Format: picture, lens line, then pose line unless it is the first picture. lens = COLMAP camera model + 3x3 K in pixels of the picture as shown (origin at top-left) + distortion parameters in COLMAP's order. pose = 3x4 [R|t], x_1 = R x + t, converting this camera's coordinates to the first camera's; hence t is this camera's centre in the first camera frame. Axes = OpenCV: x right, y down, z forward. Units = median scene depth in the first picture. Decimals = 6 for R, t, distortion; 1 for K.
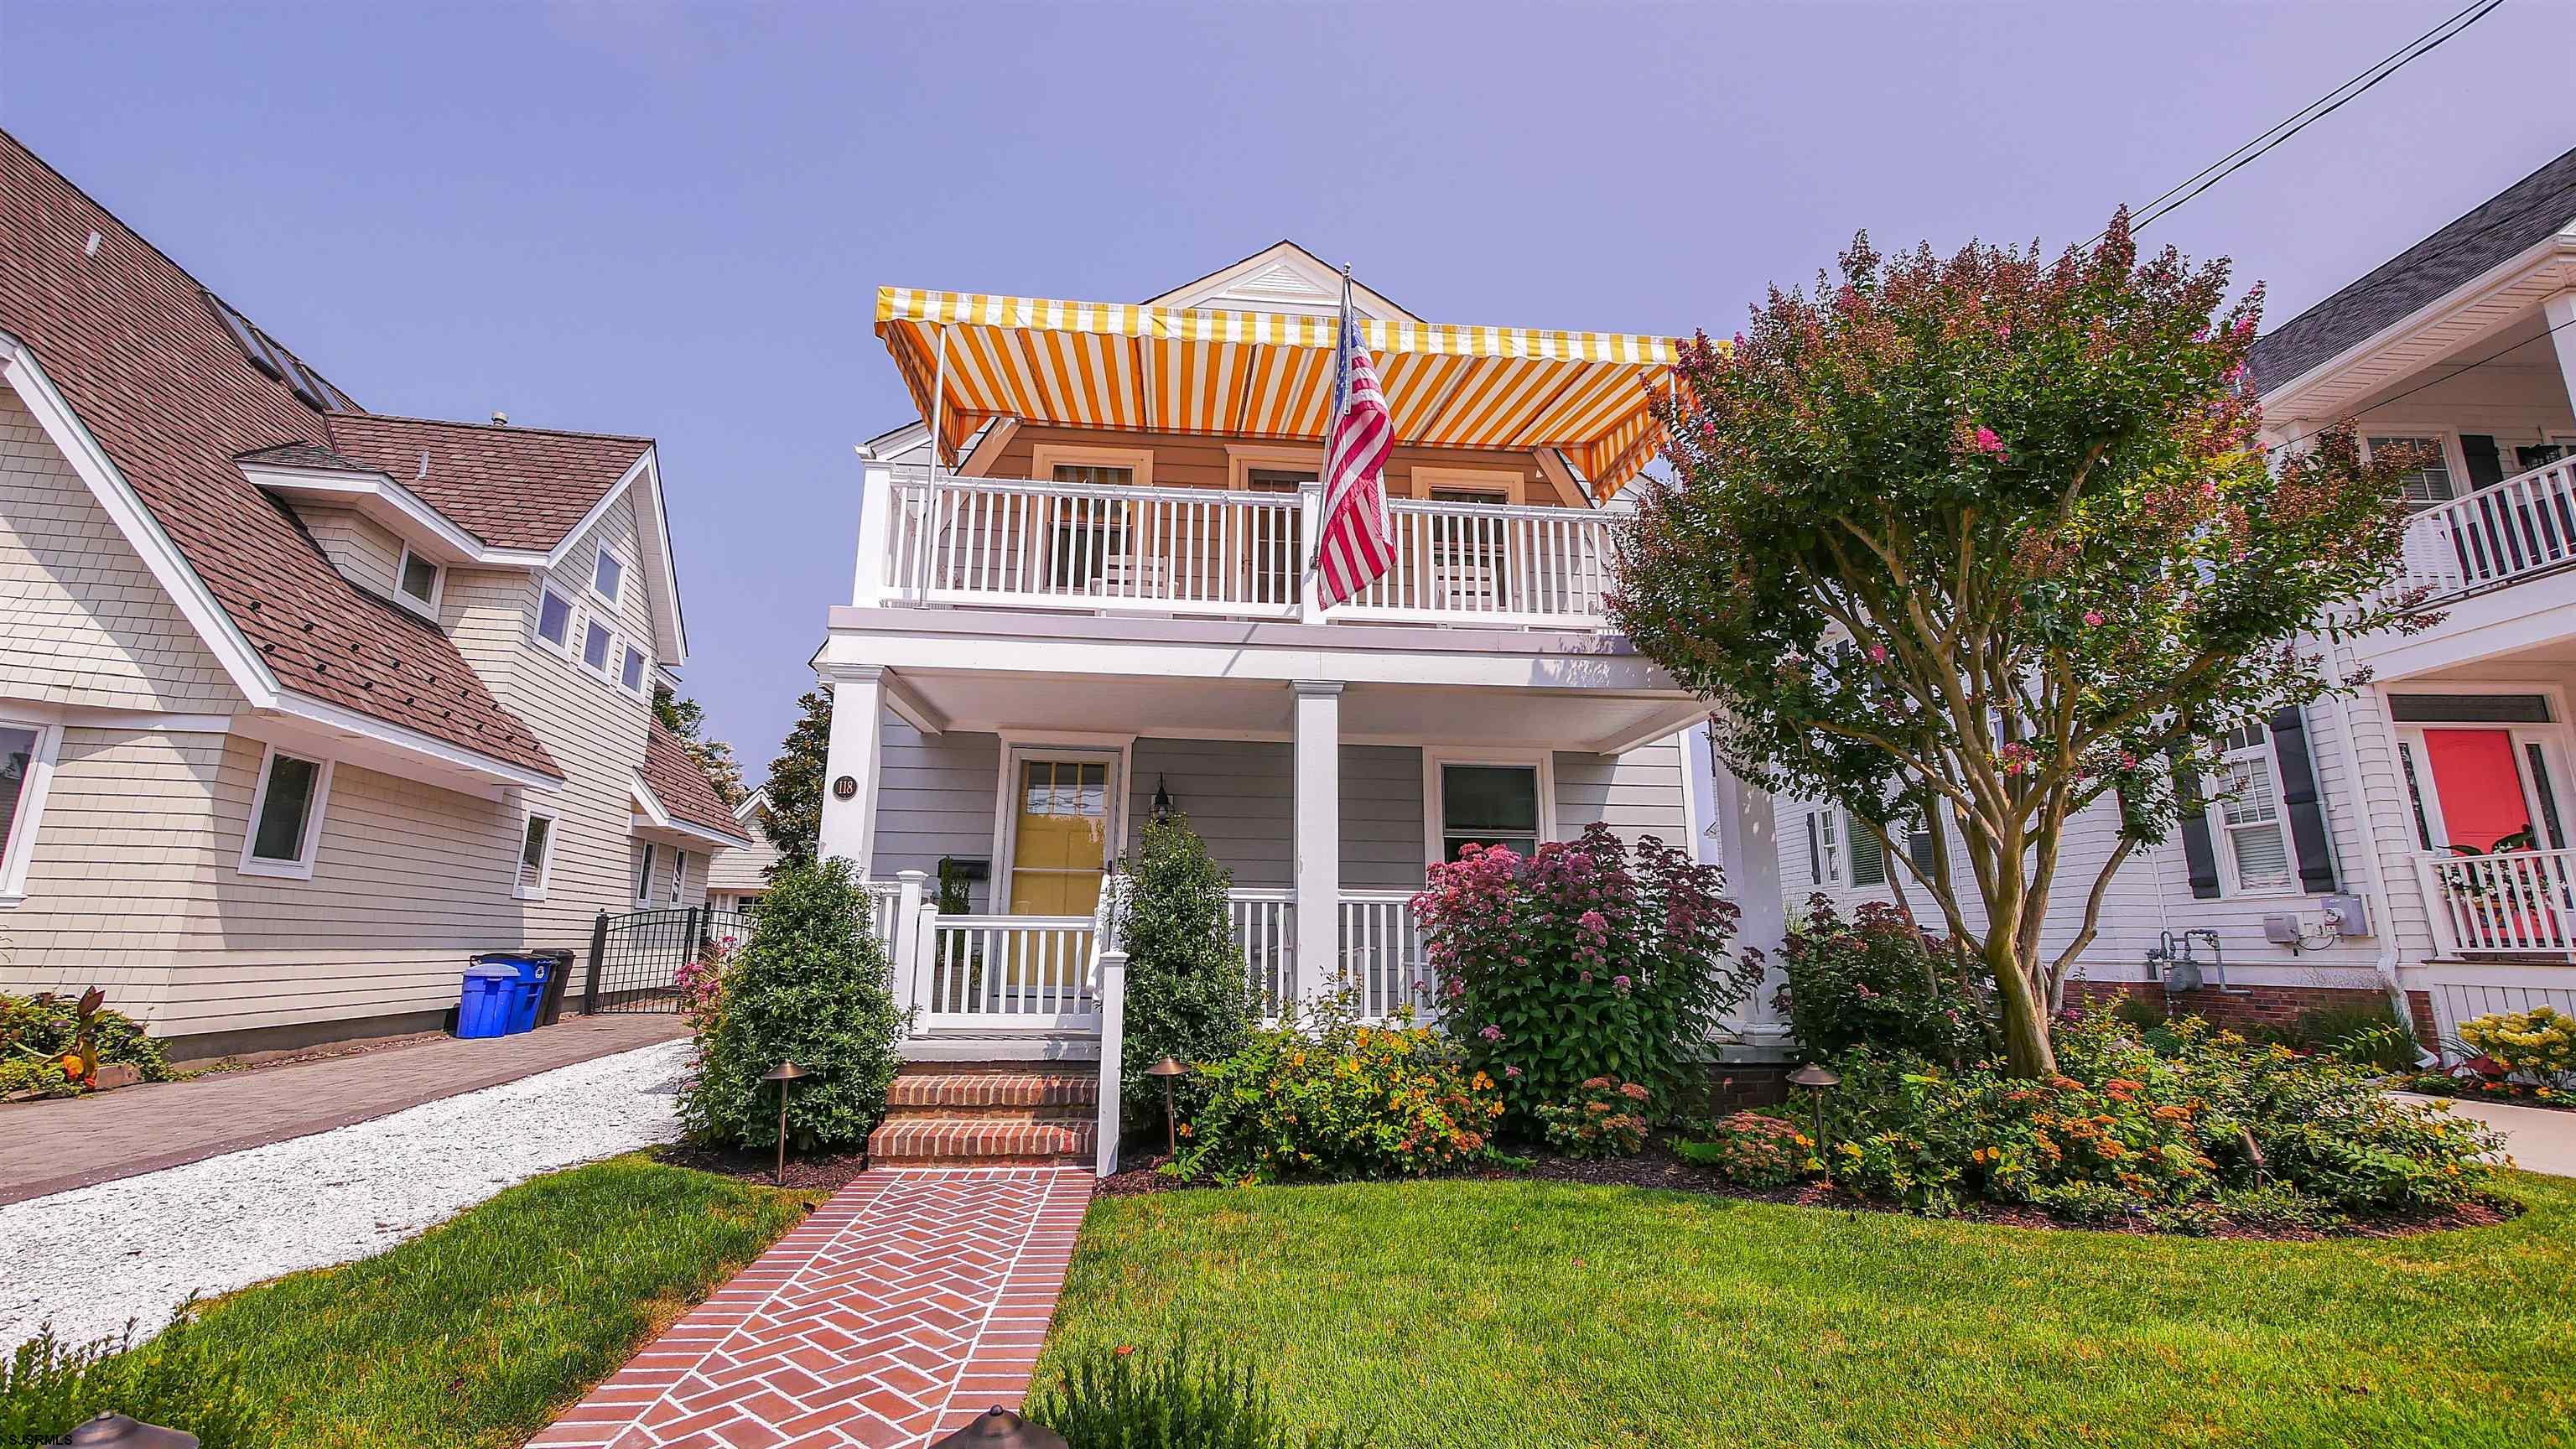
lens RADIAL K [[1063.5, 0, 1283.3], [0, 1063.5, 703.6], [0, 0, 1]] dist [-0.005488, 0.000033]
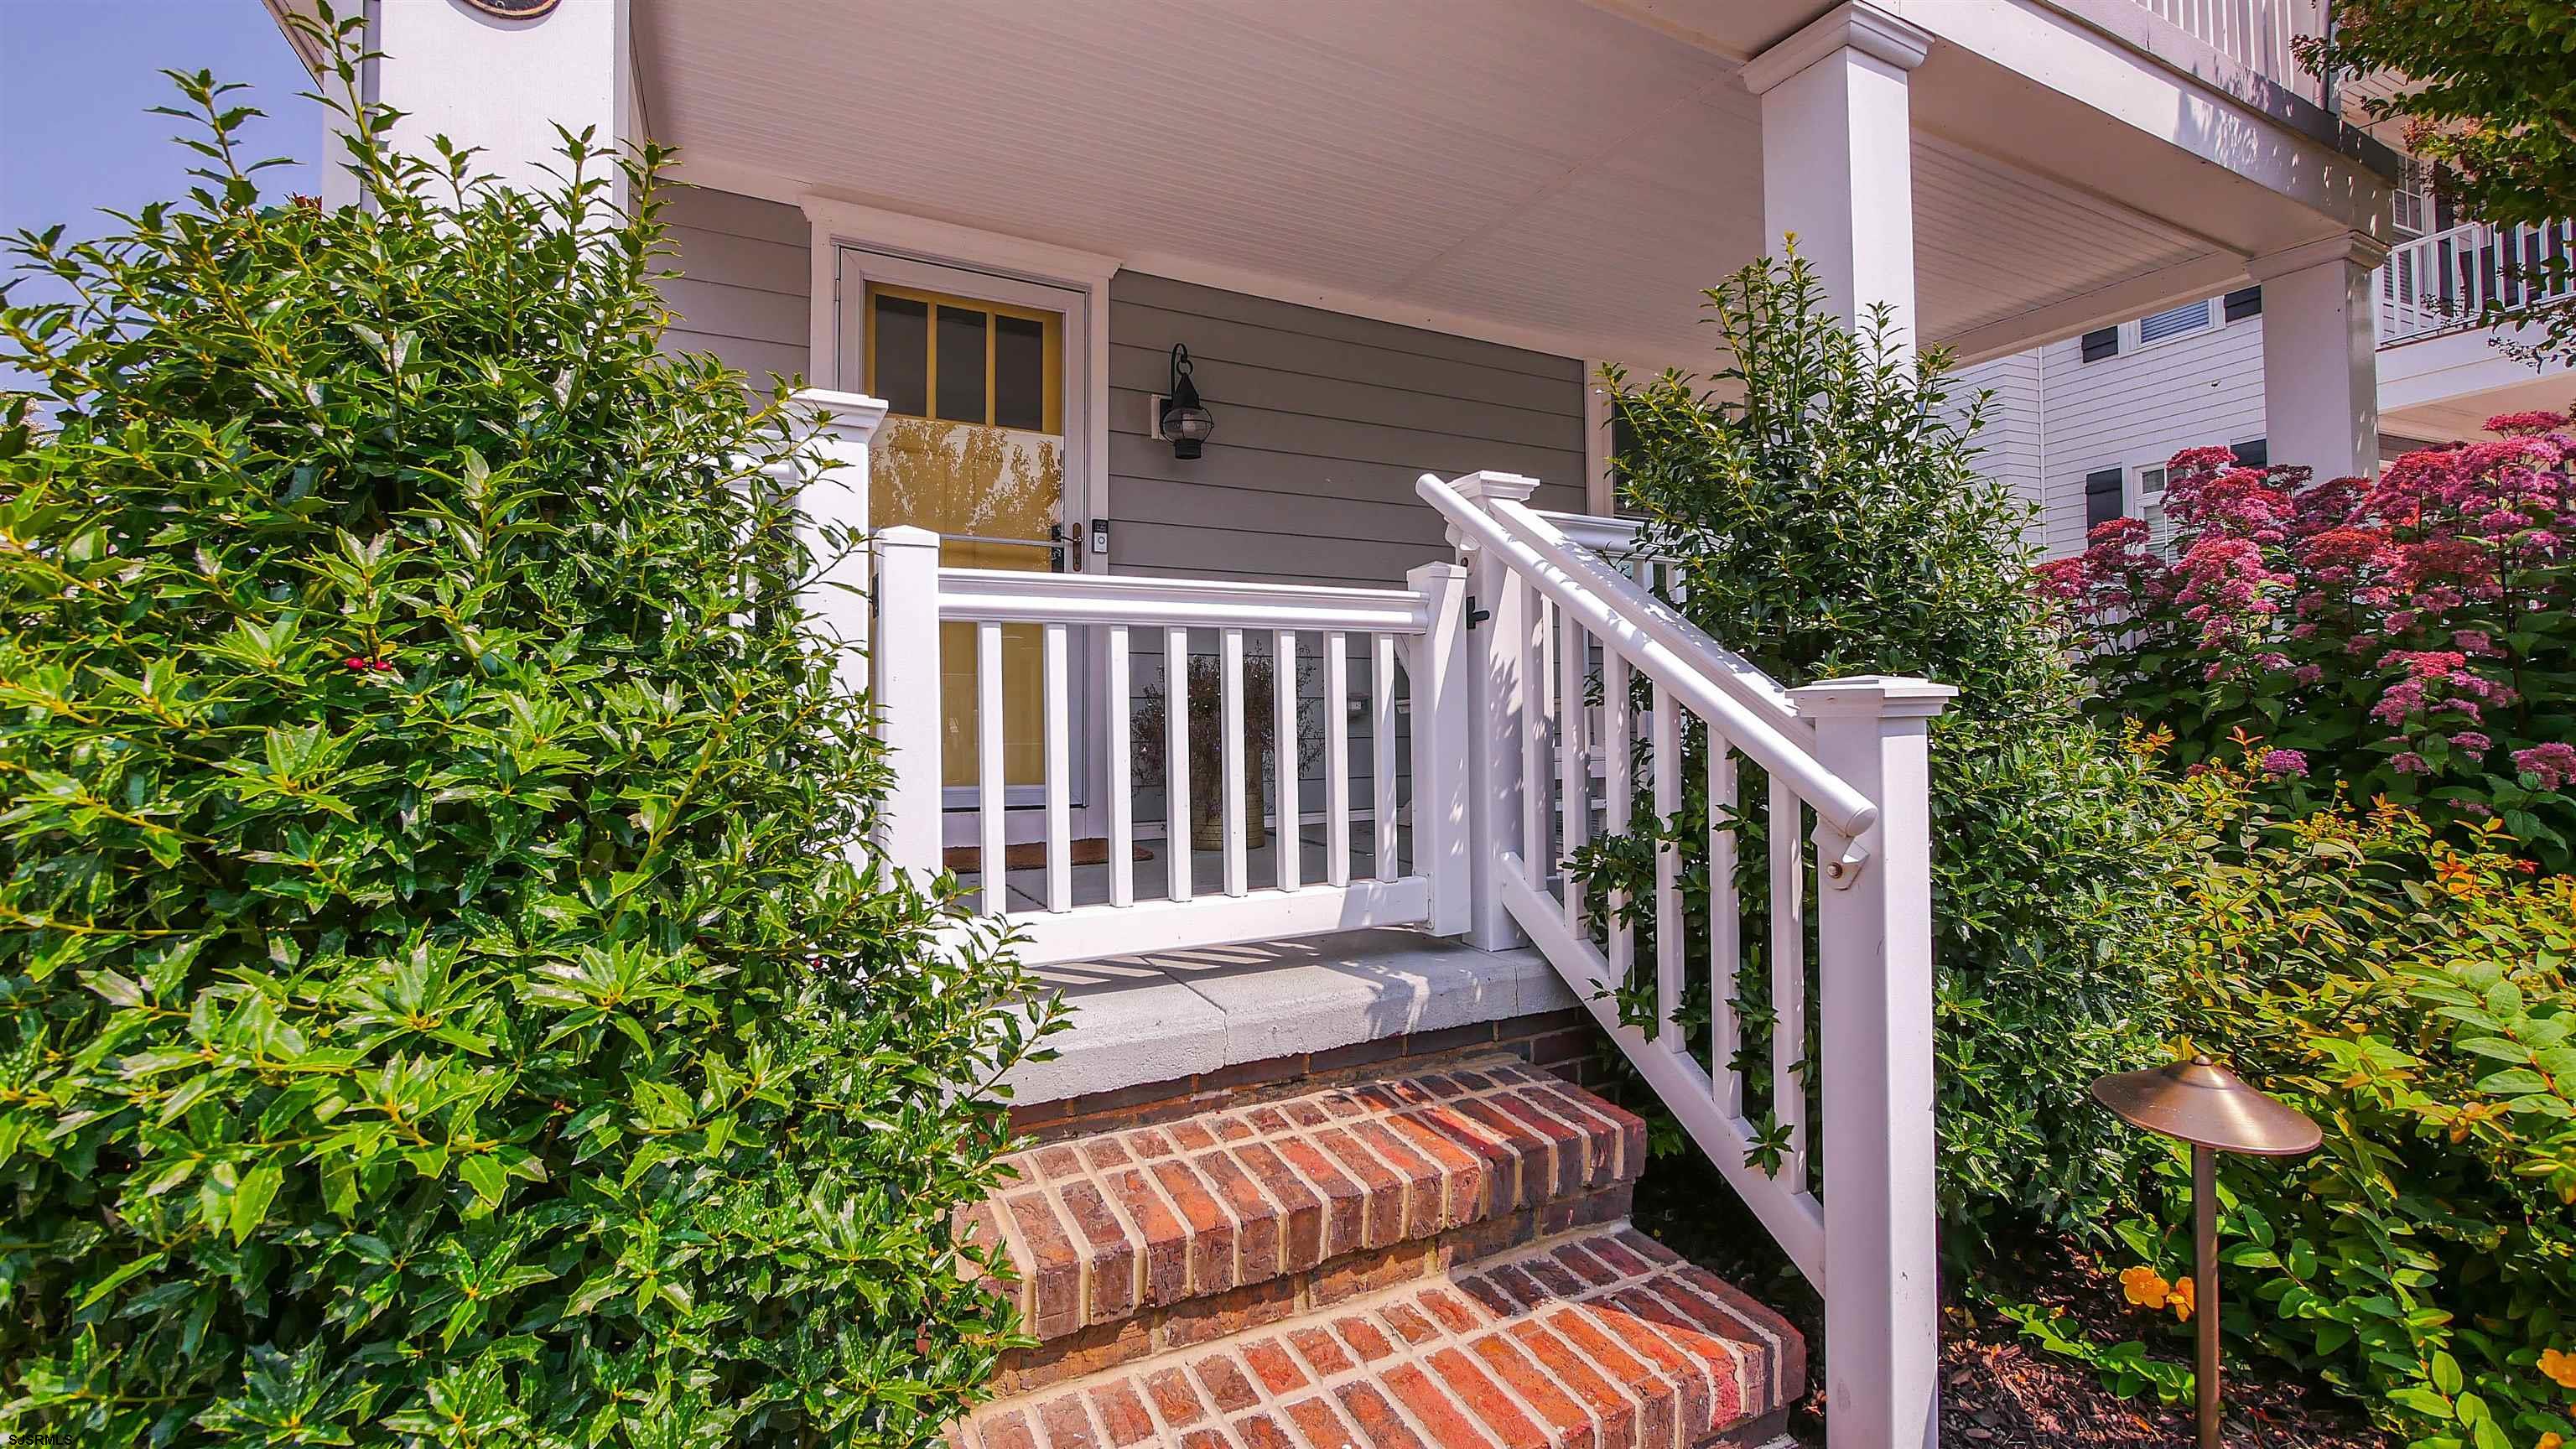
lens RADIAL K [[1063.5, 0, 1283.3], [0, 1063.5, 703.6], [0, 0, 1]] dist [-0.005488, 0.000033]
pose [[0.935443, -0.016648, 0.353086, -0.264075], [-0.059310, 0.977336, 0.203215, 0.133652], [-0.348467, -0.211037, 0.913255, 0.556113]]
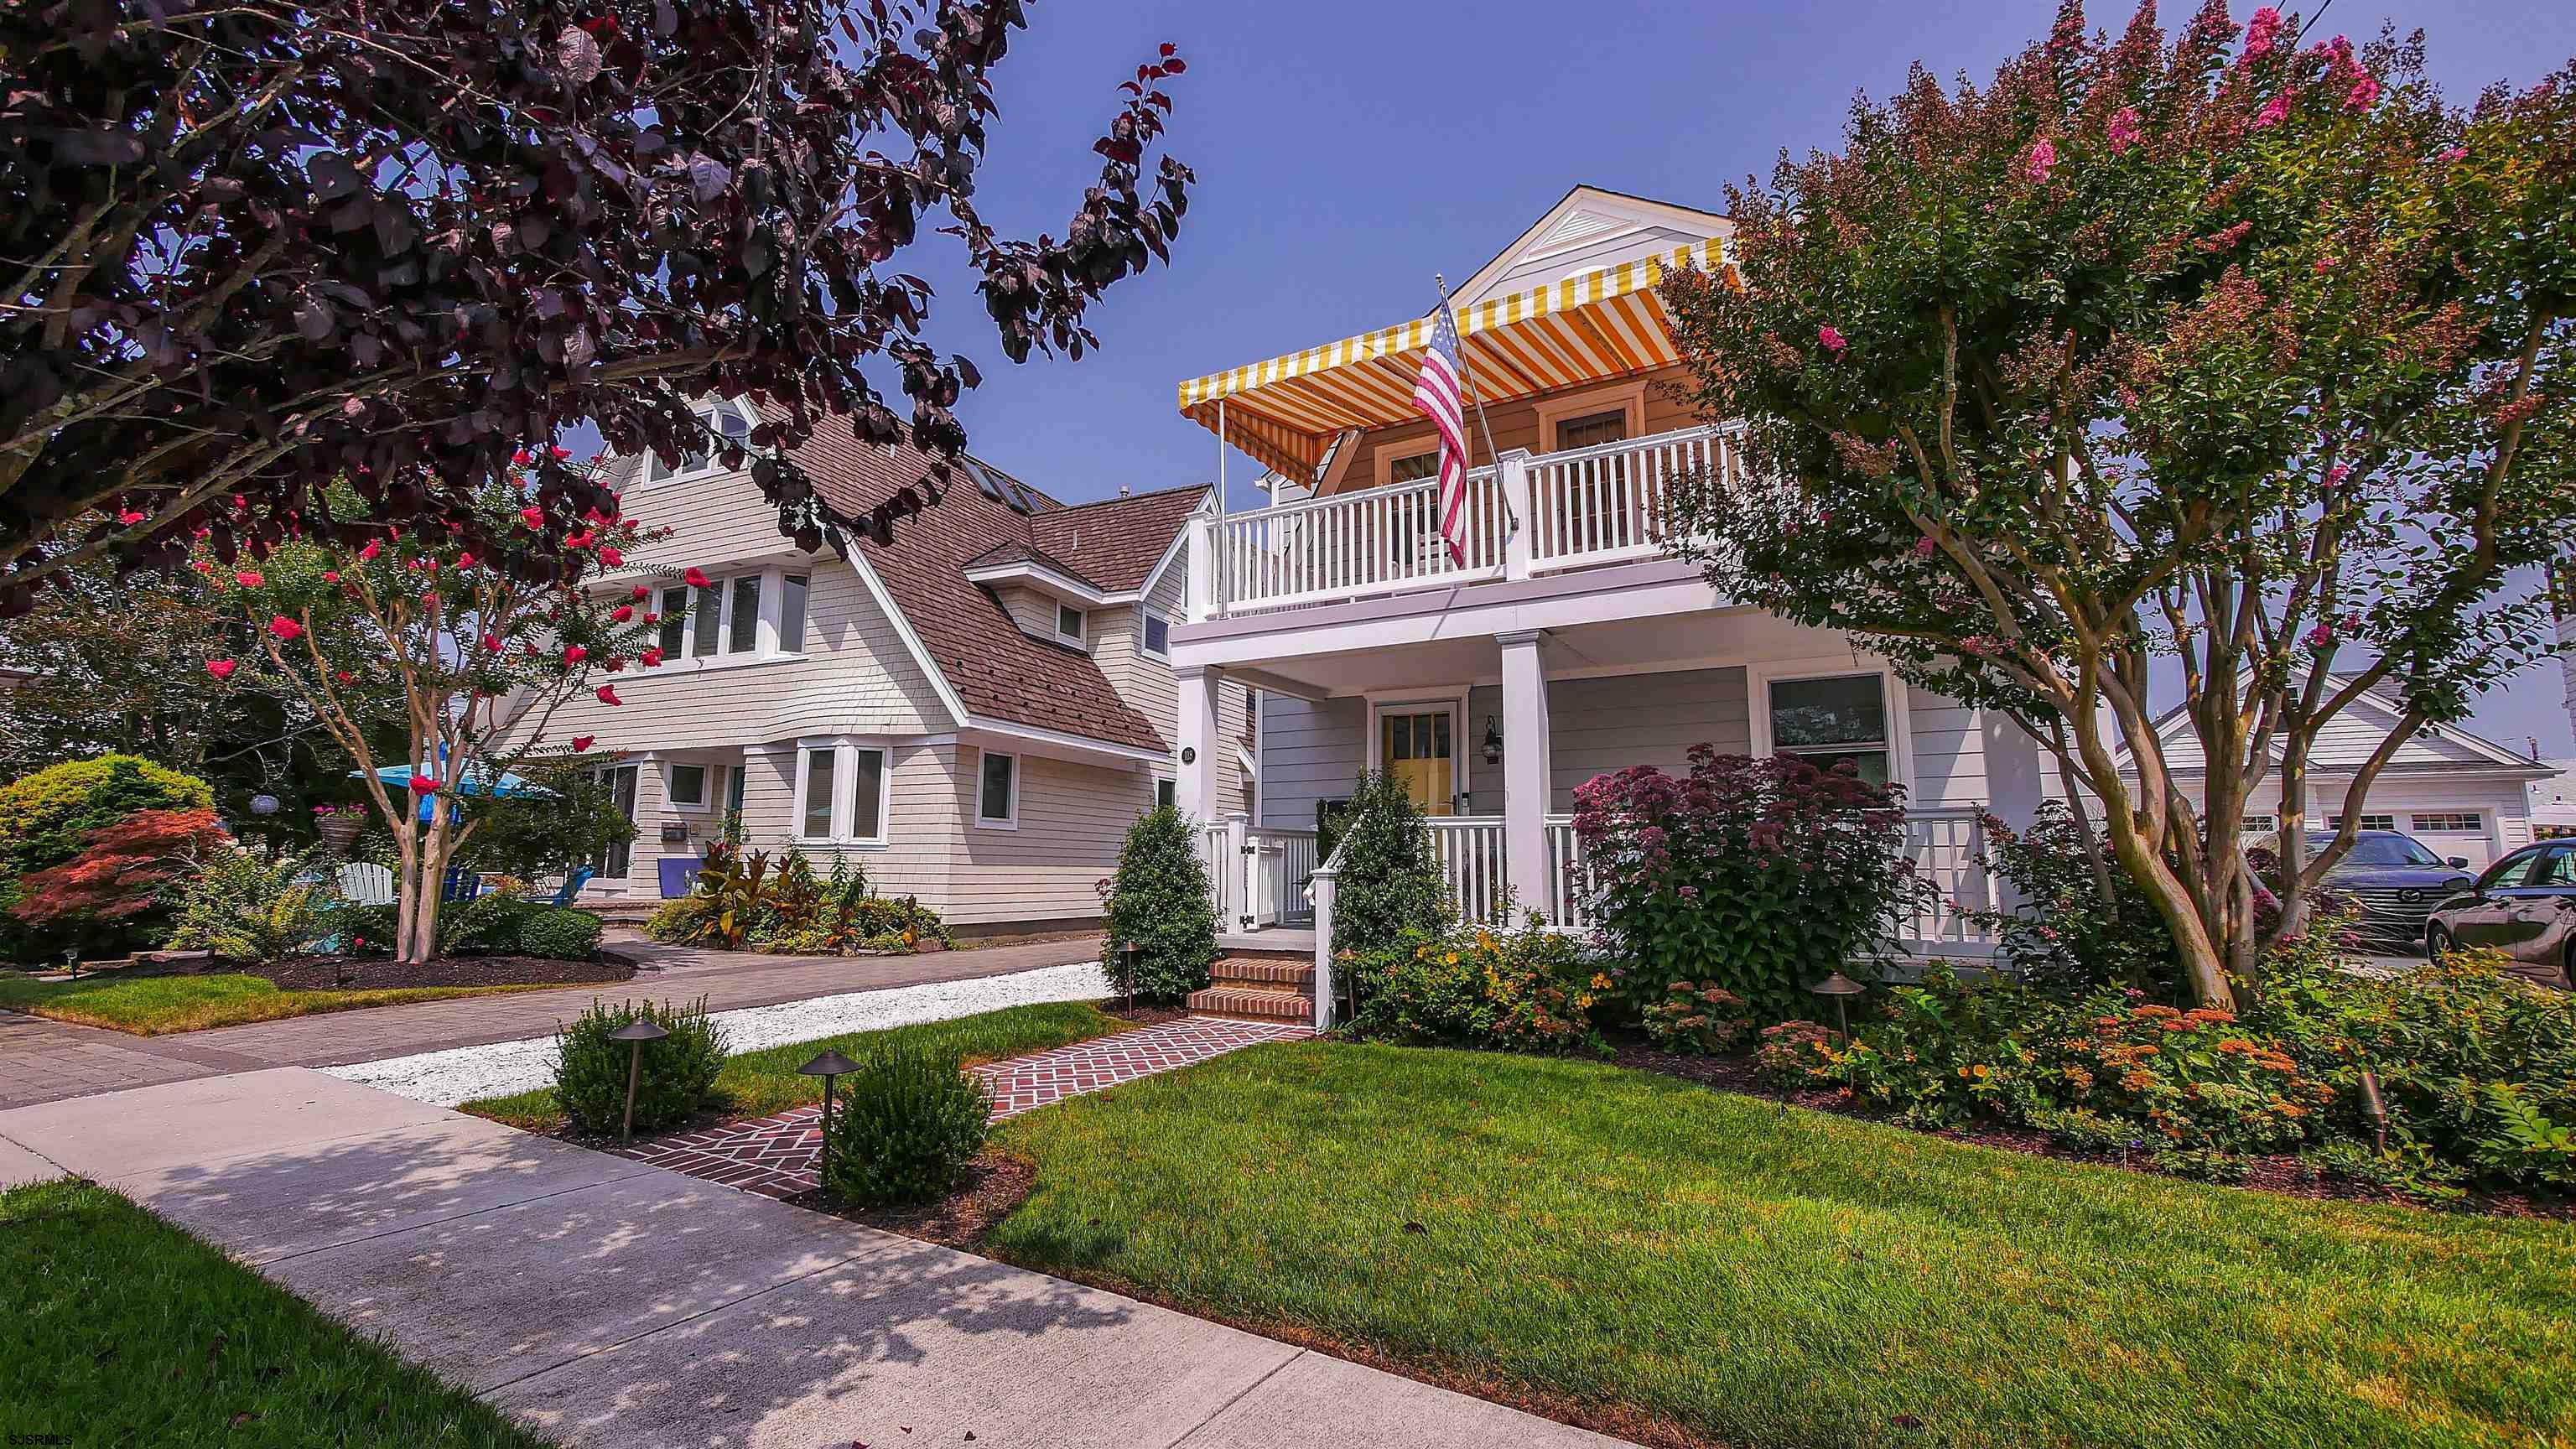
lens RADIAL K [[1063.5, 0, 1283.3], [0, 1063.5, 703.6], [0, 0, 1]] dist [-0.005488, 0.000033]
pose [[0.810264, -0.095218, -0.578279, 0.393706], [0.131912, 0.991025, 0.021650, -0.002002], [0.571027, -0.093824, 0.815552, -0.051924]]
